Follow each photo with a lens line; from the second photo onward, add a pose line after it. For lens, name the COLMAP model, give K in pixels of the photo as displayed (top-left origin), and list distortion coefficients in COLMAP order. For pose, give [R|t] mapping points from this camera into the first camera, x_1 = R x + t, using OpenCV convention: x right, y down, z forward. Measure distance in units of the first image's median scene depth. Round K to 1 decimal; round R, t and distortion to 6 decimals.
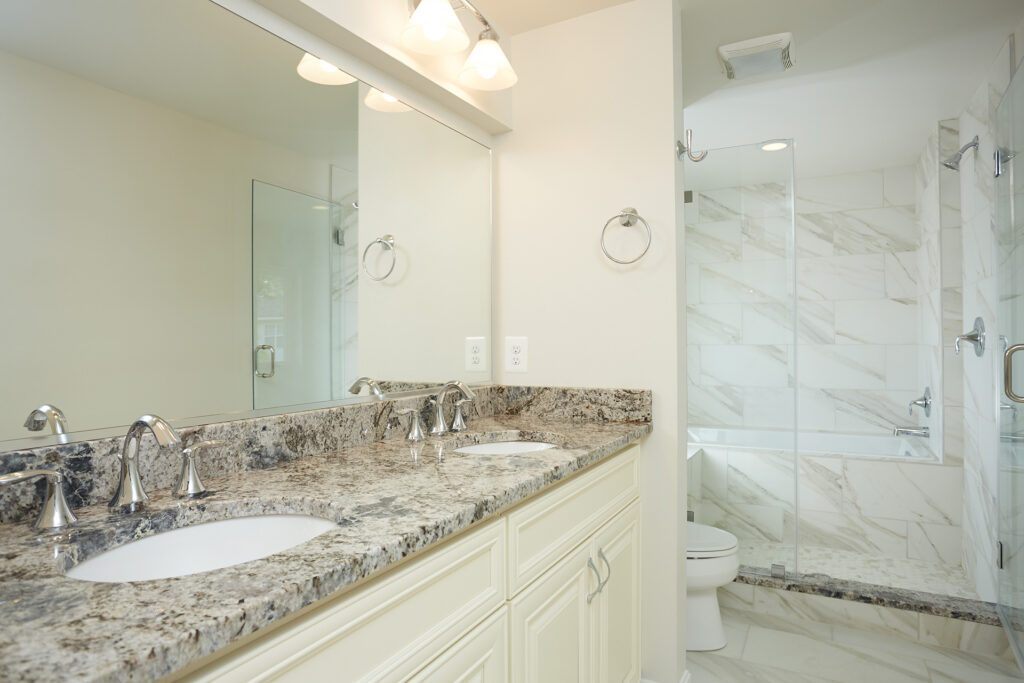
lens RADIAL K [[644.3, 0, 513.2], [0, 644.3, 341.5], [0, 0, 1]] dist [-0.006159, 0.003853]
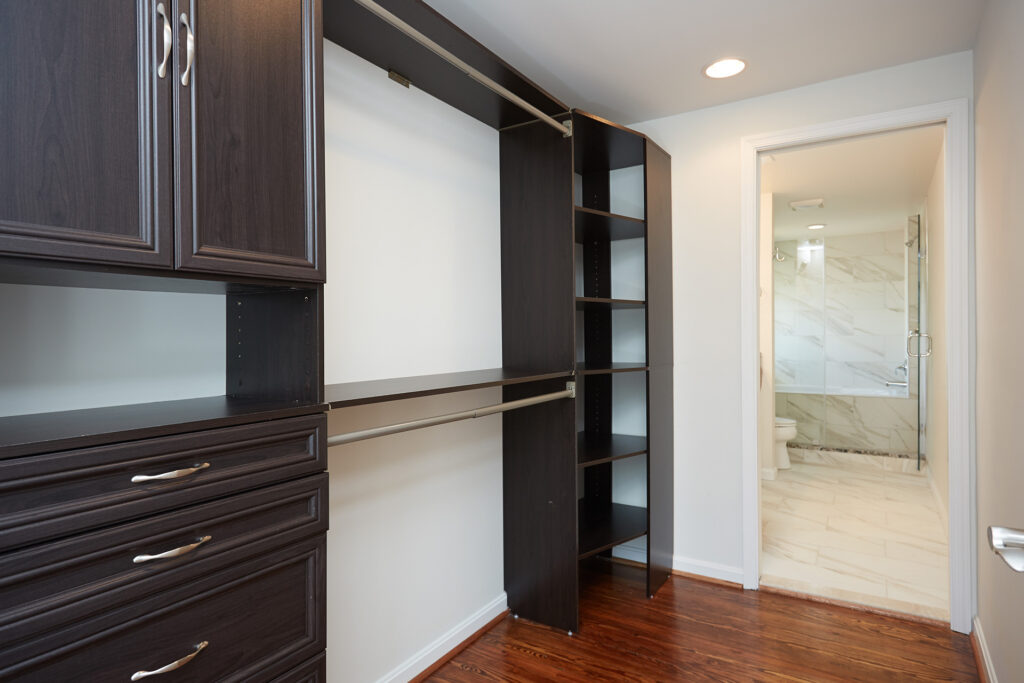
lens RADIAL K [[557.5, 0, 509.7], [0, 557.5, 338.2], [0, 0, 1]] dist [0.020840, -0.006986]
pose [[0.993280, 0.000353, -0.115736, -0.298458], [0.000951, 0.999937, 0.011216, -0.007457], [0.115733, -0.011250, 0.993217, -0.750617]]
